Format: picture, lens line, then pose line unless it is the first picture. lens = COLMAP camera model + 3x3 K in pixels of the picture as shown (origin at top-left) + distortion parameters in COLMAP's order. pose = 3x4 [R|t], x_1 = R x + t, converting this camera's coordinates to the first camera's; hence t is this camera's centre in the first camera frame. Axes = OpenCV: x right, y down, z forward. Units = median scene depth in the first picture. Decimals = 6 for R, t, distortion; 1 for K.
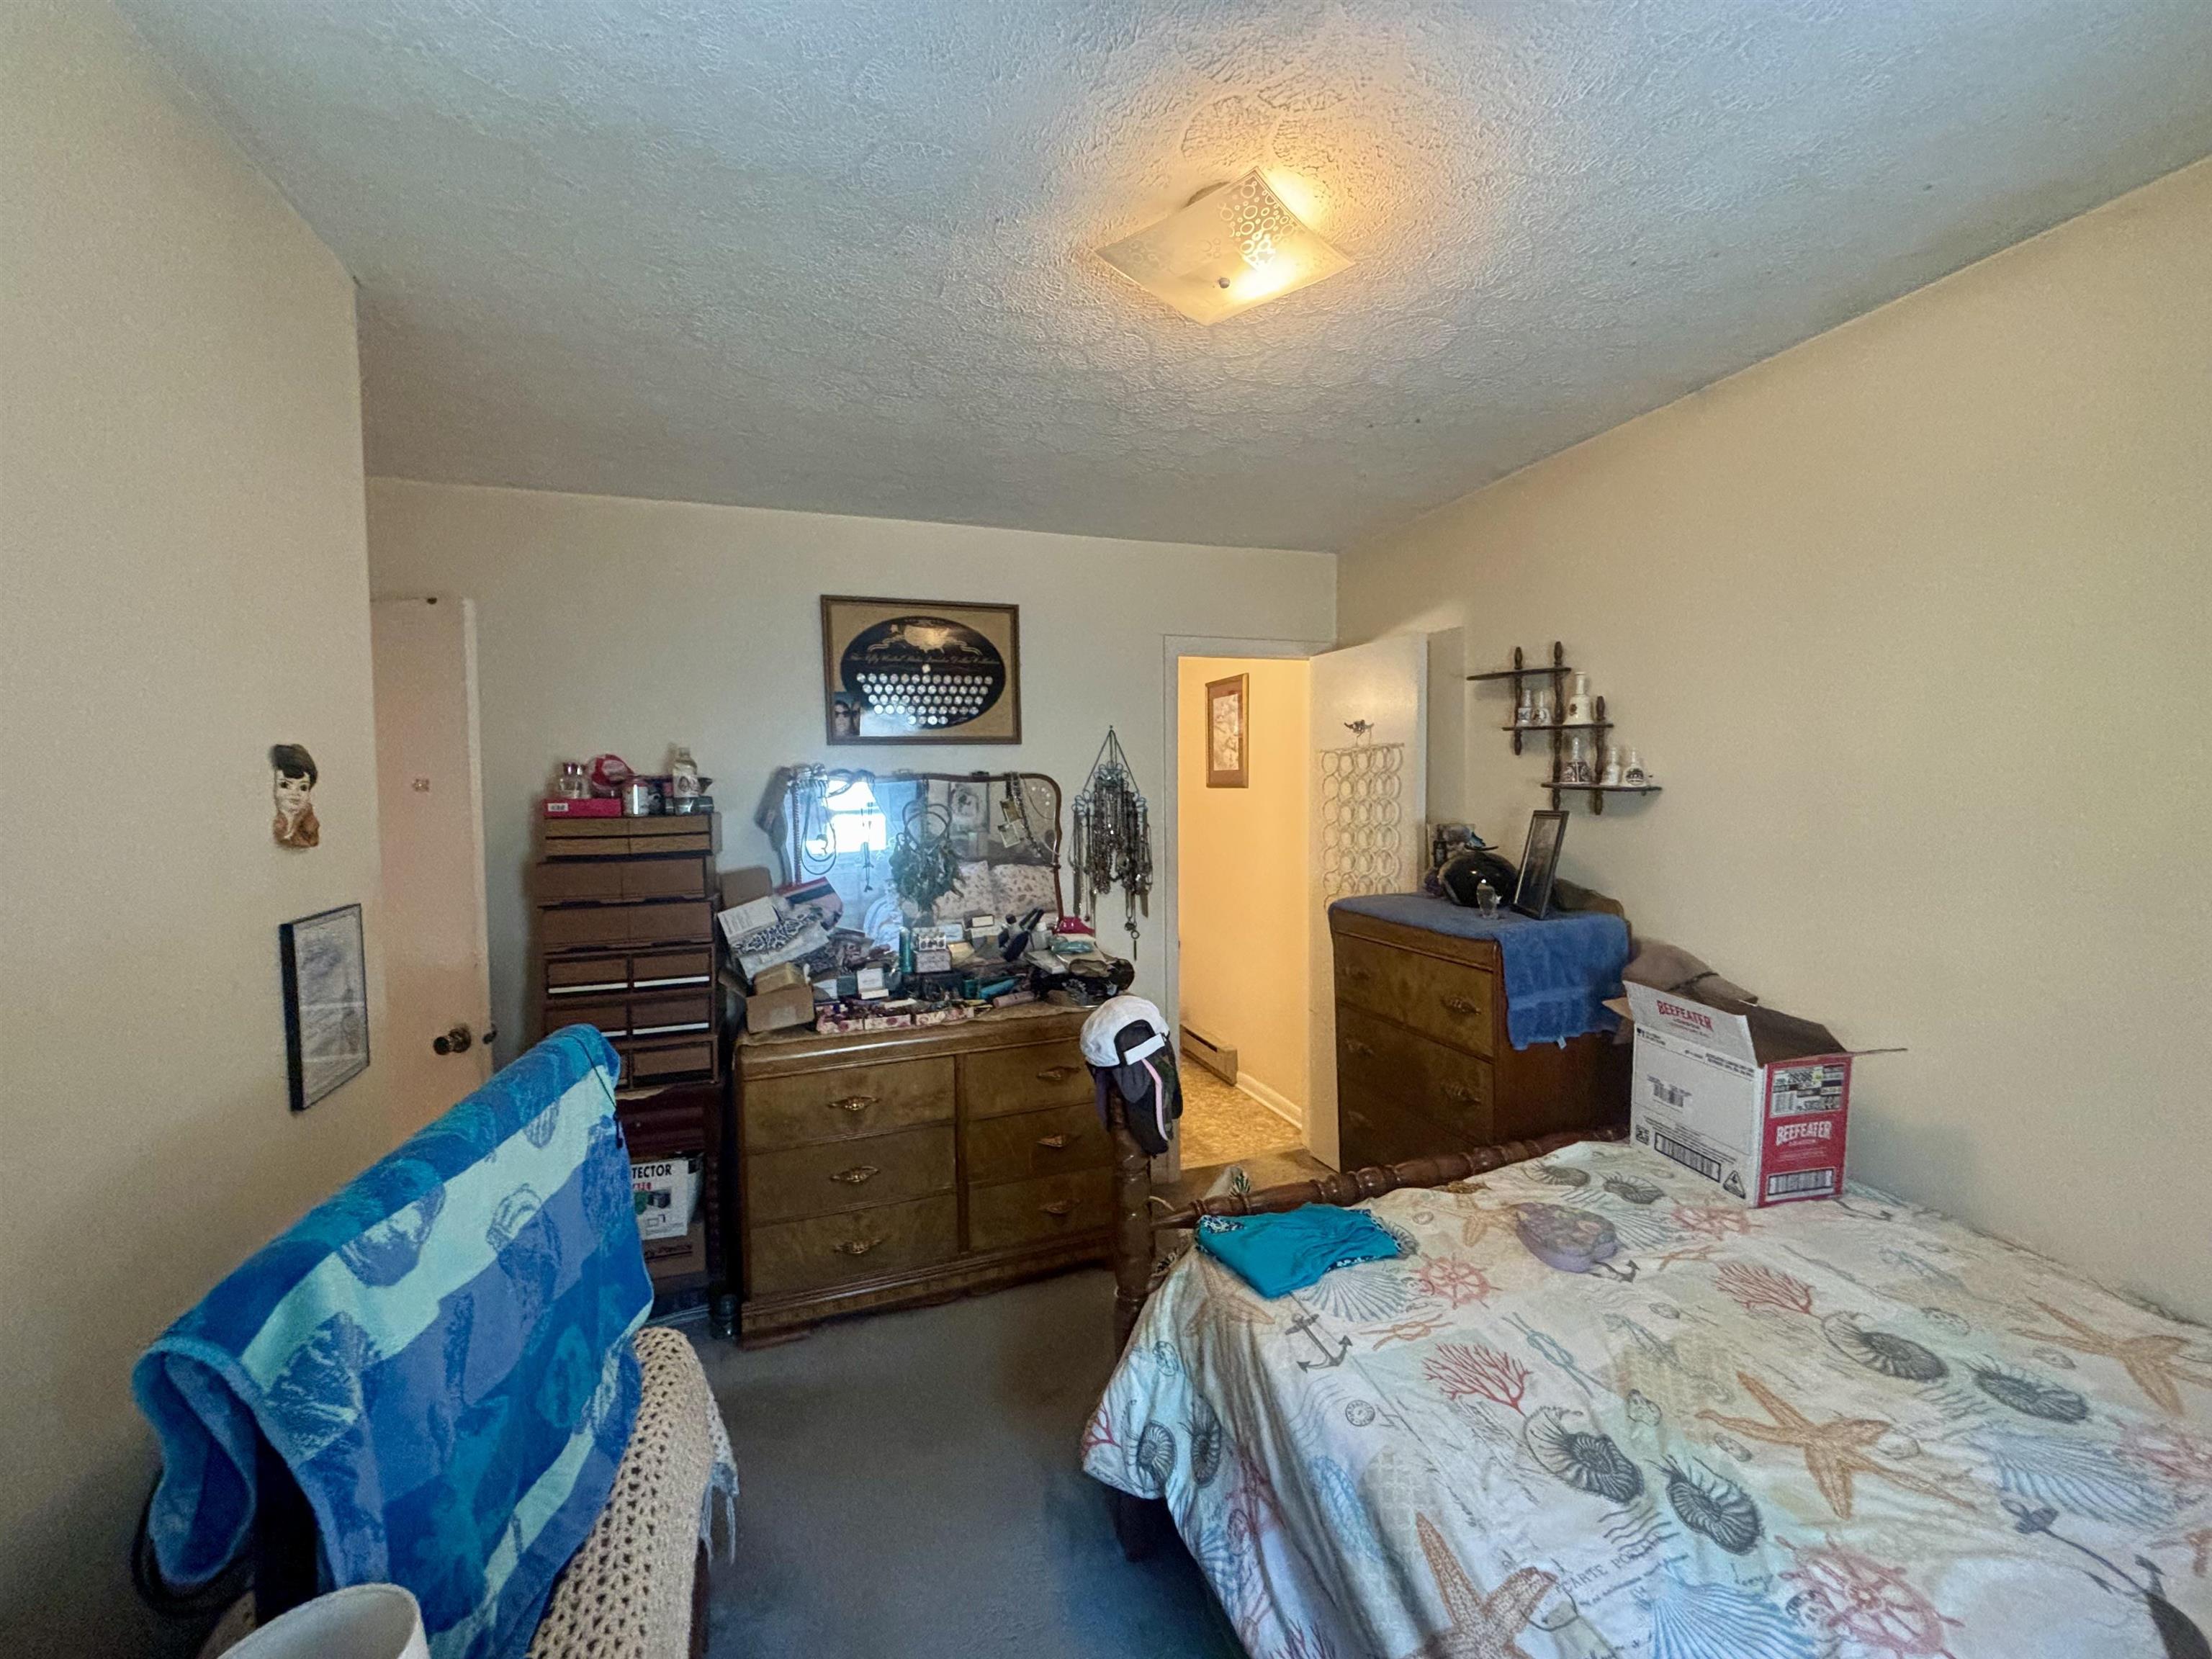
lens RADIAL K [[898.8, 0, 1104.3], [0, 898.8, 823.8], [0, 0, 1]] dist [0.009234, -0.000180]
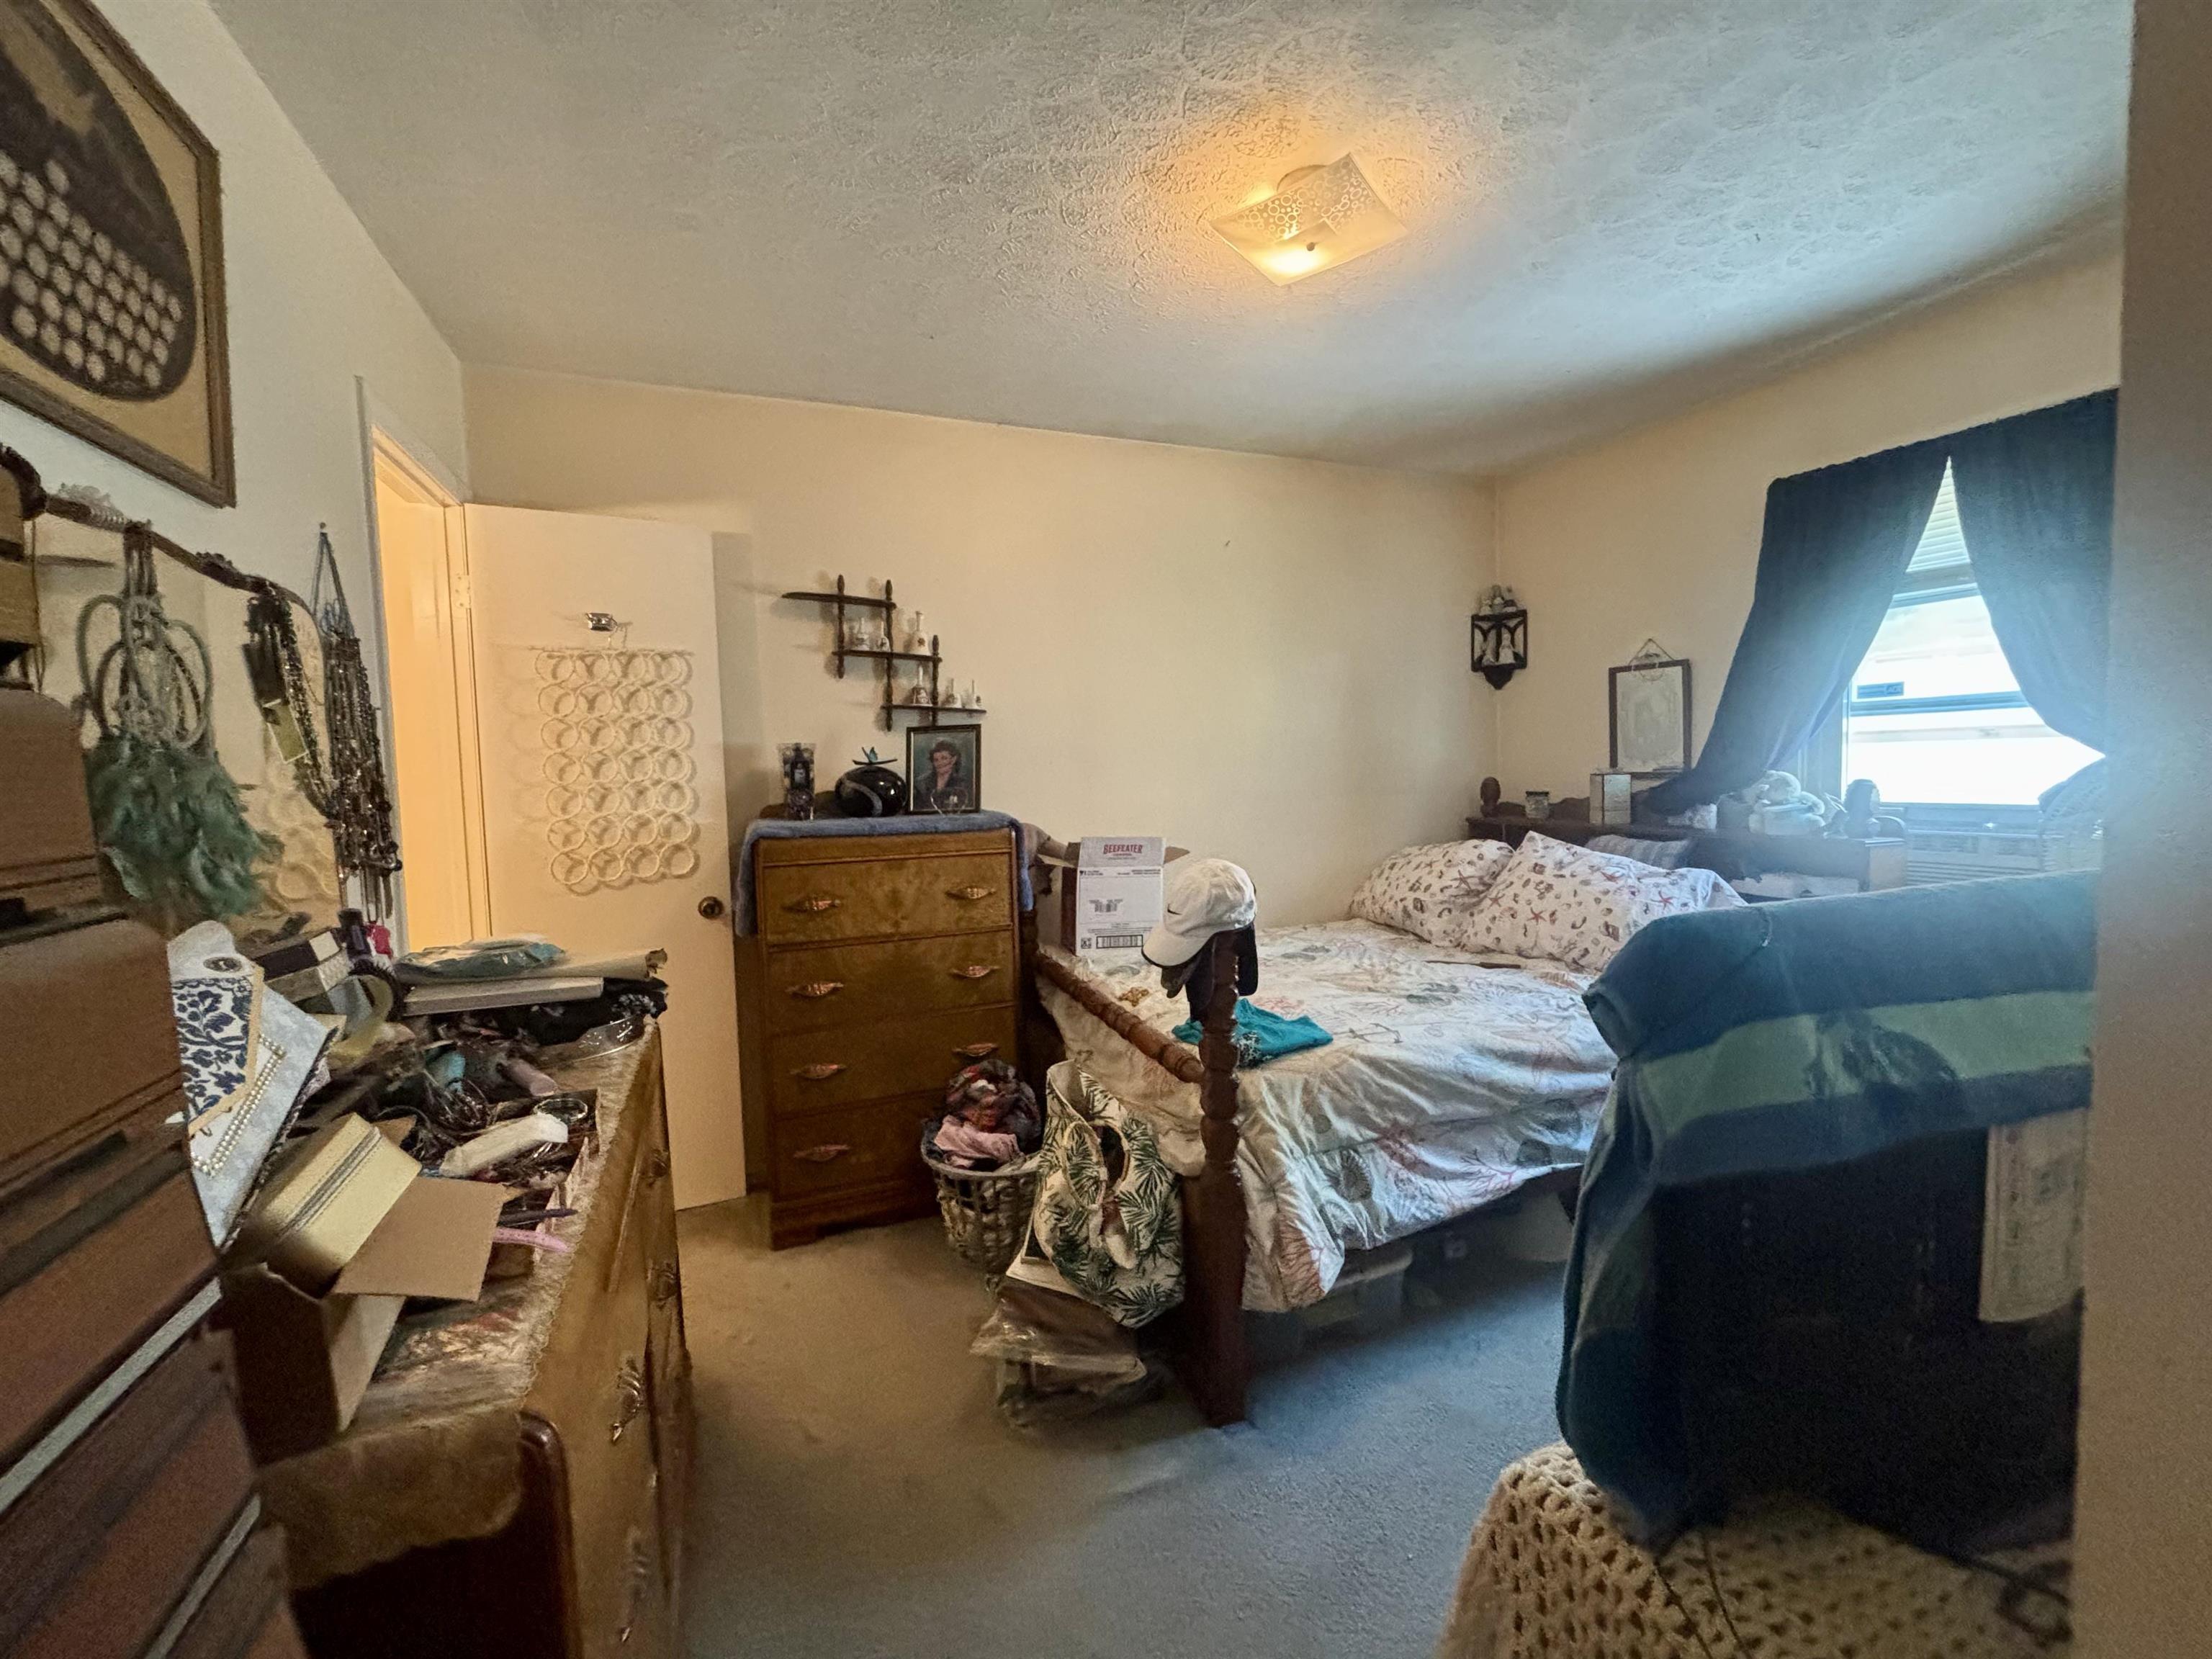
lens RADIAL K [[898.8, 0, 1104.3], [0, 898.8, 823.8], [0, 0, 1]] dist [0.009234, -0.000180]
pose [[-0.050872, -0.039234, 0.997934, -0.596161], [0.069530, 0.996664, 0.042729, 0.068710], [-0.996282, 0.071560, -0.047974, 0.740413]]
